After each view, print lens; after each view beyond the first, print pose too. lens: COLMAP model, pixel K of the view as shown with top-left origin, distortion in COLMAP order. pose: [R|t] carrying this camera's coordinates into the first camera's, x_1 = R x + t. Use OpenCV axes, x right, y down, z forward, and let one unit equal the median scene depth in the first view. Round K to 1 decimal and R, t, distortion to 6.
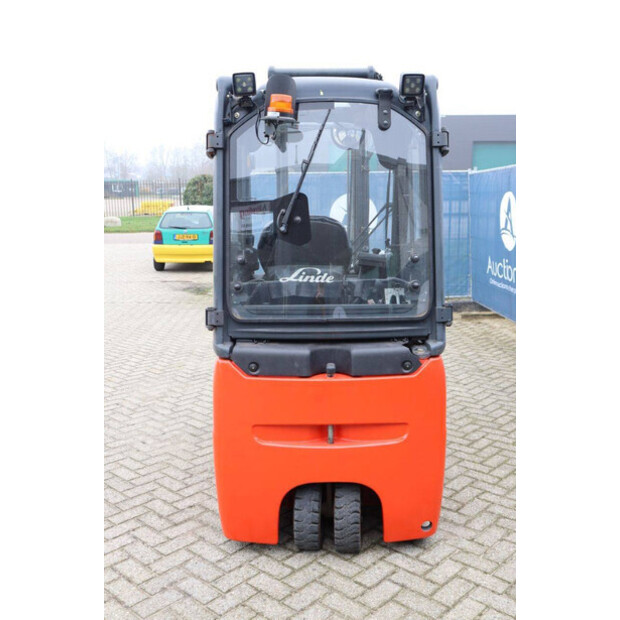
lens RADIAL K [[672.5, 0, 310.0], [0, 672.5, 310.0], [0, 0, 1]] dist [-0.015602, 0.008268]
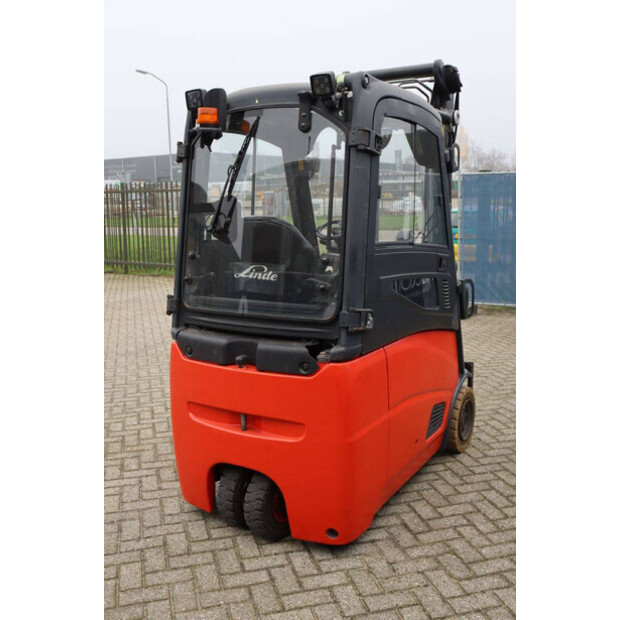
lens RADIAL K [[662.8, 0, 310.0], [0, 662.8, 310.0], [0, 0, 1]] dist [-0.023817, -0.032263]
pose [[0.841259, 0.083636, -0.534124, 0.666233], [-0.081087, 0.996305, 0.028294, -0.029930], [0.534517, 0.019508, 0.844932, 0.166699]]
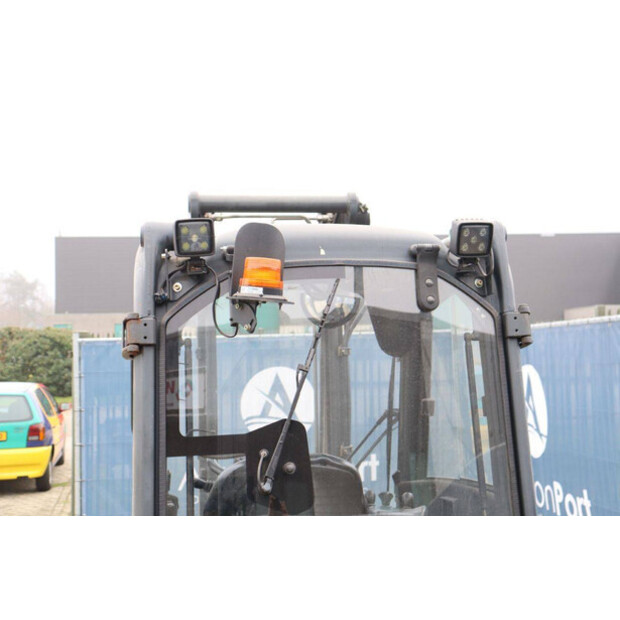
lens RADIAL K [[1030.8, 0, 312.4], [0, 1030.8, 310.4], [0, 0, 1]] dist [0.240604, -0.044653]
pose [[0.989931, -0.008087, 0.141321, -0.120571], [0.036496, 0.979194, -0.199617, -0.087785], [-0.136766, 0.202765, 0.969629, 0.119600]]
